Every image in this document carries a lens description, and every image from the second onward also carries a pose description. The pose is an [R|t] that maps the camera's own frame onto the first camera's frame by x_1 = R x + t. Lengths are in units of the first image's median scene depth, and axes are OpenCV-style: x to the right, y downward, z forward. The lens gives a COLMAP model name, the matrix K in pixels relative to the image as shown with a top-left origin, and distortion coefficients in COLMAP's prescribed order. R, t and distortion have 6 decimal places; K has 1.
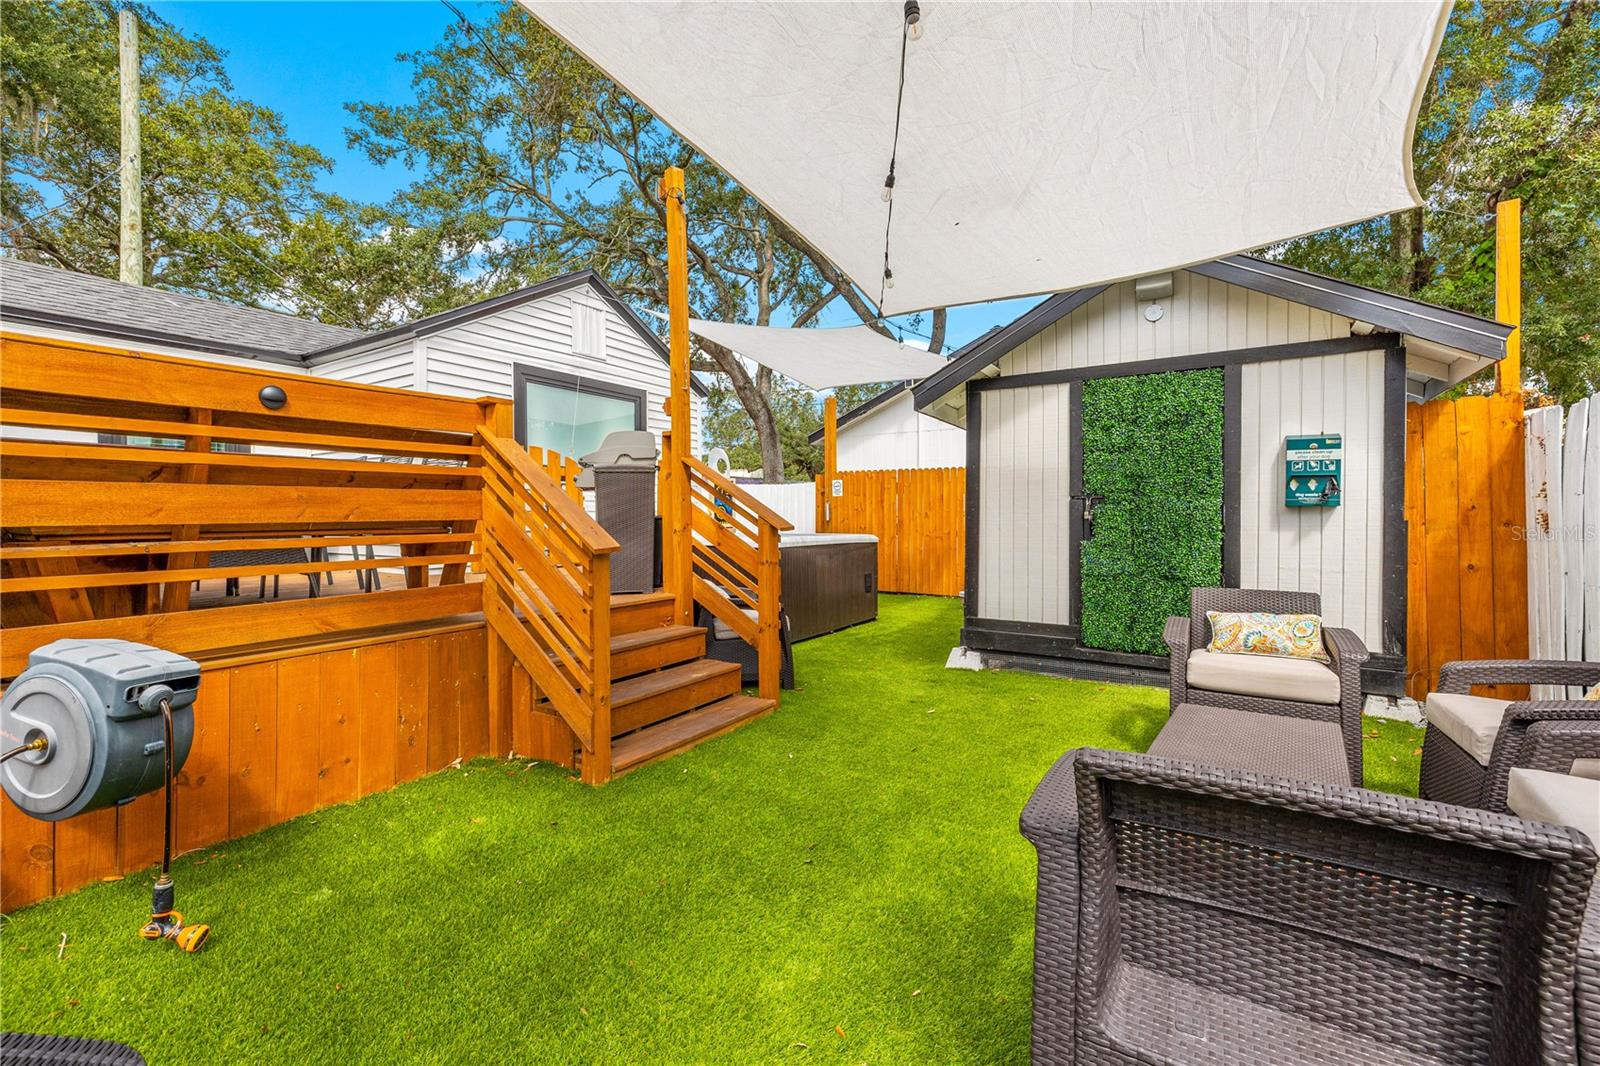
lens RADIAL K [[676.2, 0, 793.6], [0, 676.2, 519.8], [0, 0, 1]] dist [0.000491, -0.000190]
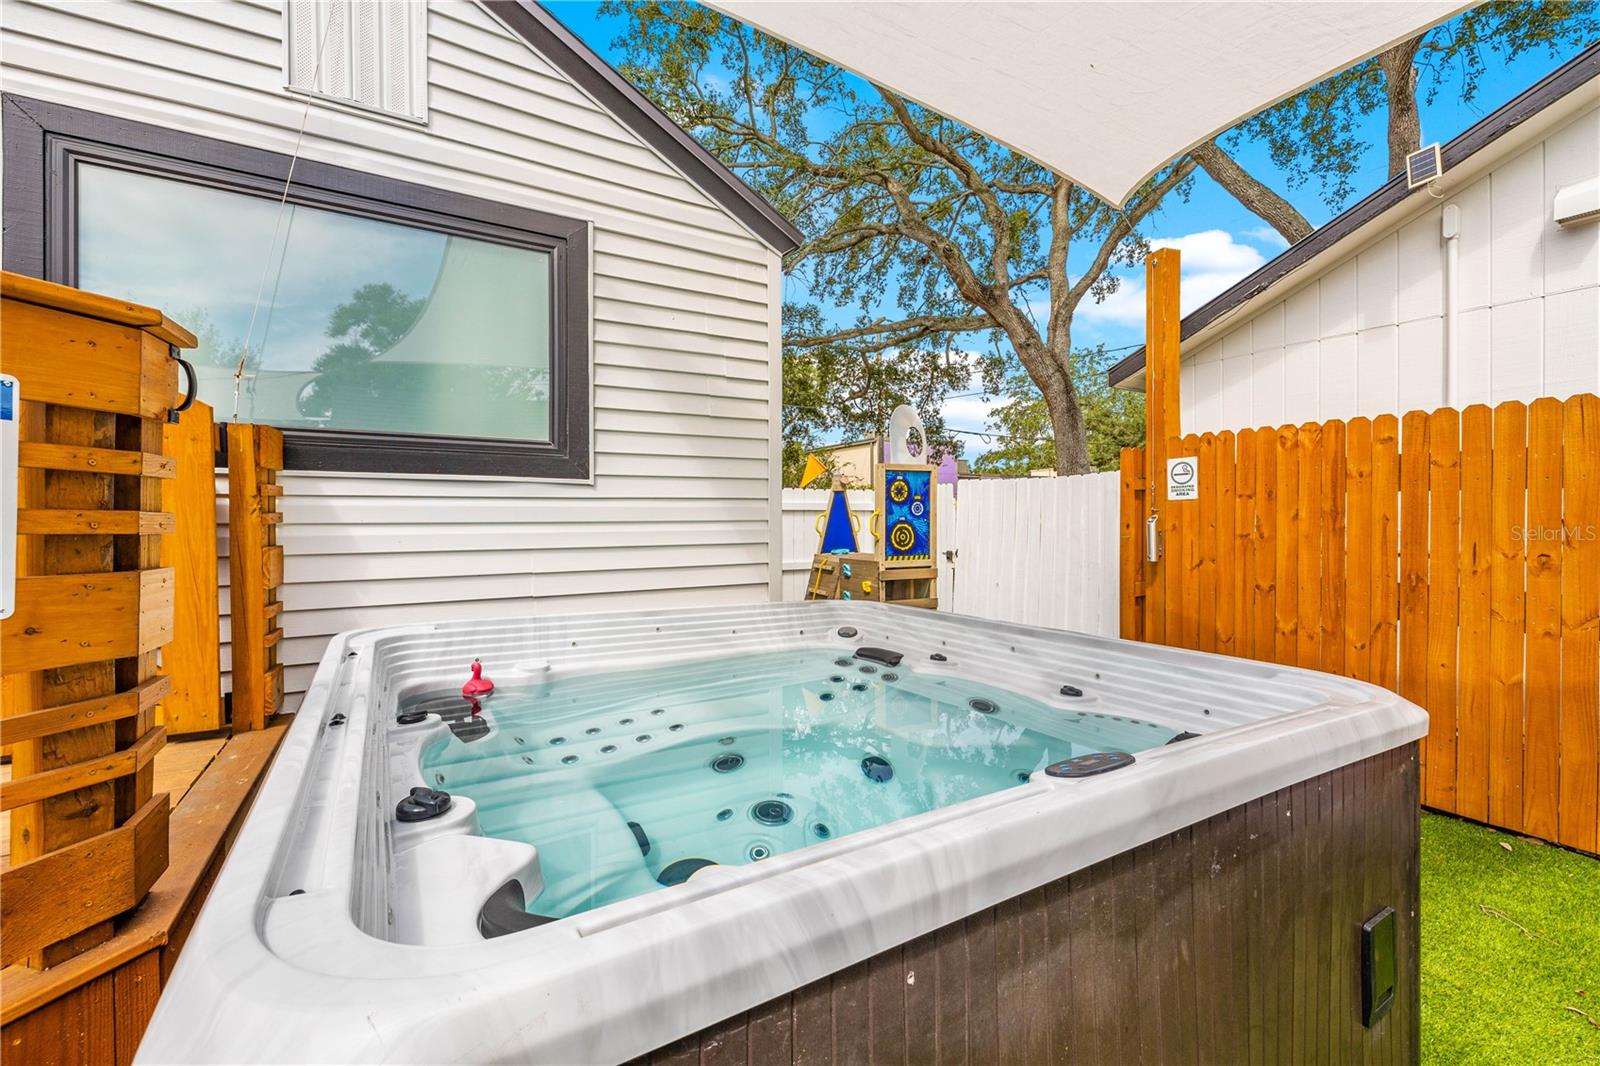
lens RADIAL K [[676.2, 0, 782.6], [0, 676.2, 525.7], [0, 0, 1]] dist [0.000491, -0.000190]
pose [[0.893504, 0.005354, -0.449024, 0.036573], [-0.004309, 0.999985, 0.003347, -0.021629], [0.449035, -0.001056, 0.893513, 0.584274]]
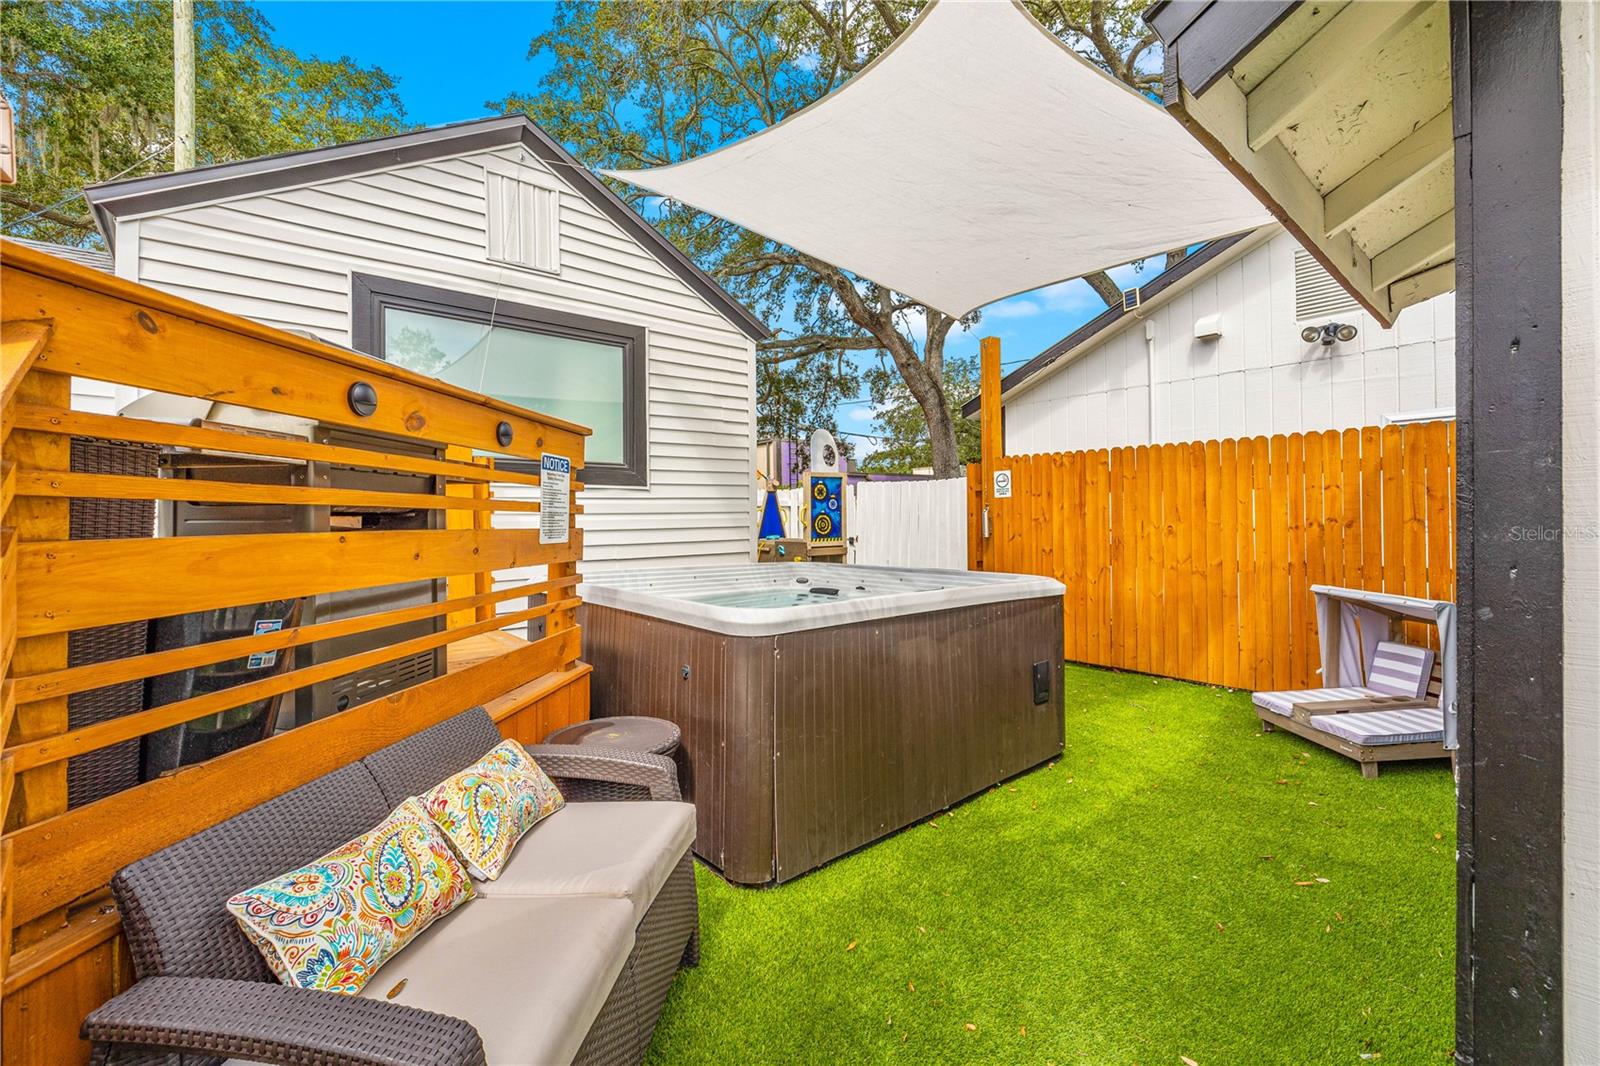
lens RADIAL K [[676.2, 0, 776.2], [0, 676.2, 518.5], [0, 0, 1]] dist [0.000491, -0.000190]
pose [[0.951090, -0.005528, -0.308864, 0.062338], [0.004948, 0.999984, -0.002660, -0.016232], [0.308874, 0.001001, 0.951102, 0.380084]]
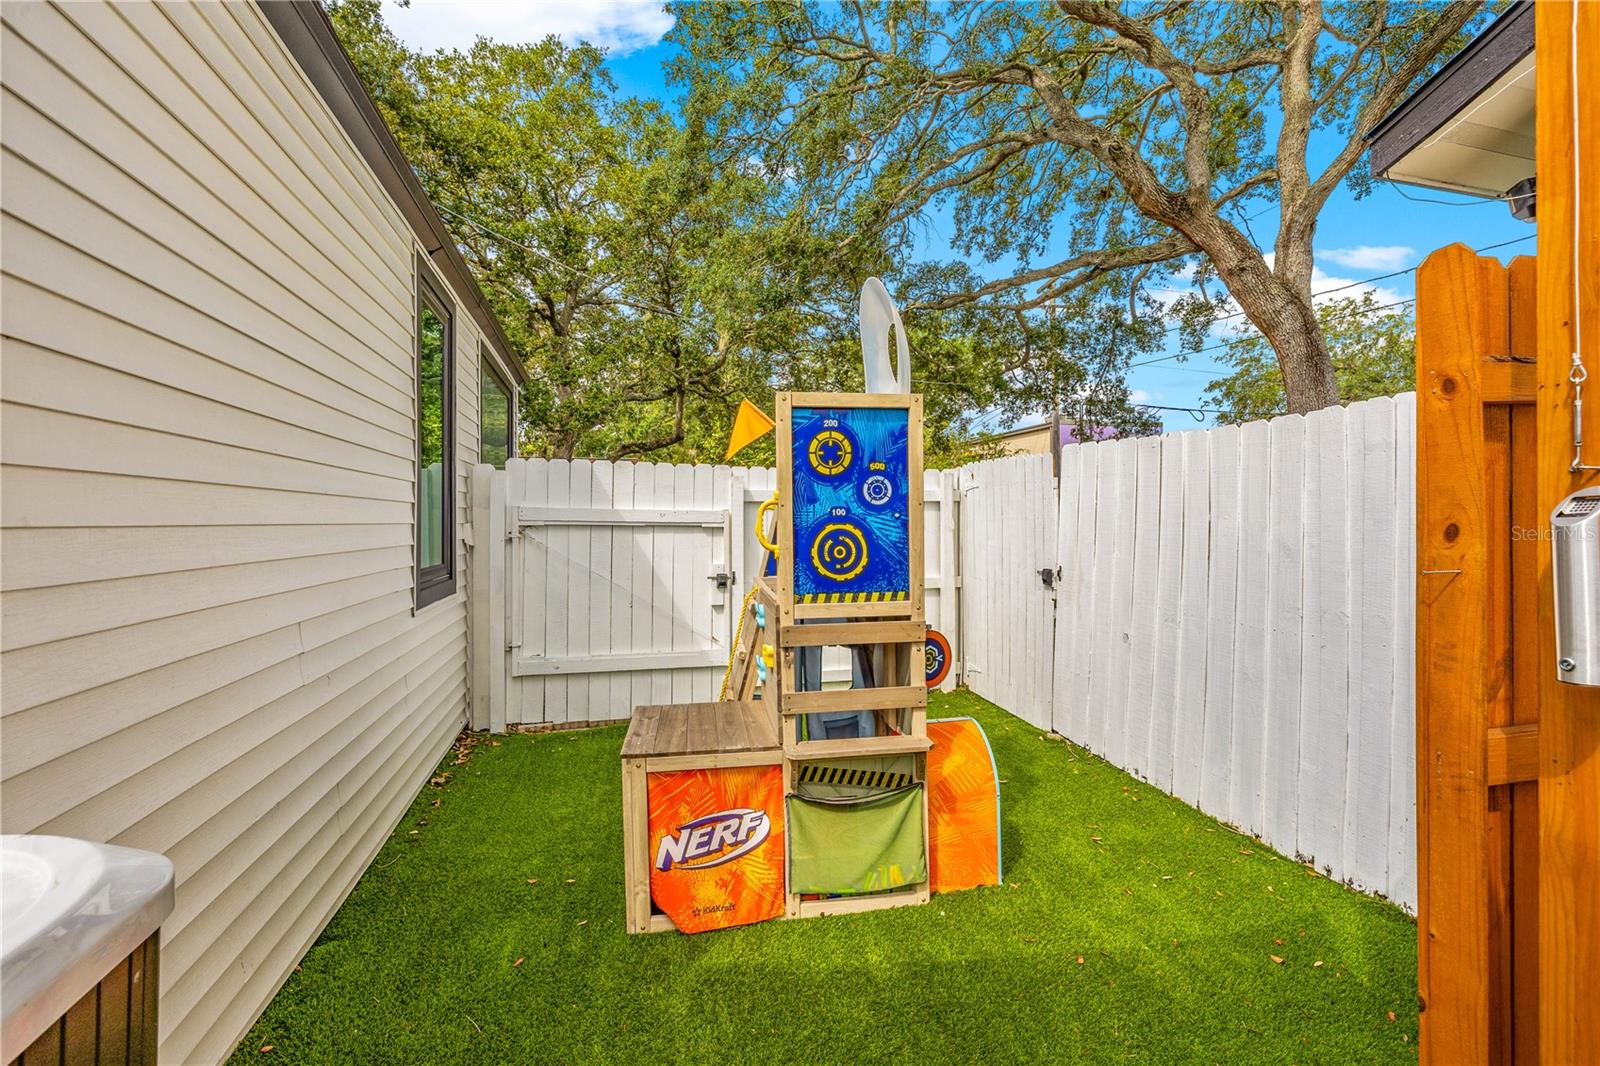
lens RADIAL K [[676.2, 0, 787.7], [0, 676.2, 522.1], [0, 0, 1]] dist [0.000491, -0.000190]
pose [[0.741782, 0.004078, -0.670629, 0.032418], [-0.002395, 0.999991, 0.003432, -0.023093], [0.670637, -0.000940, 0.741785, 0.912613]]
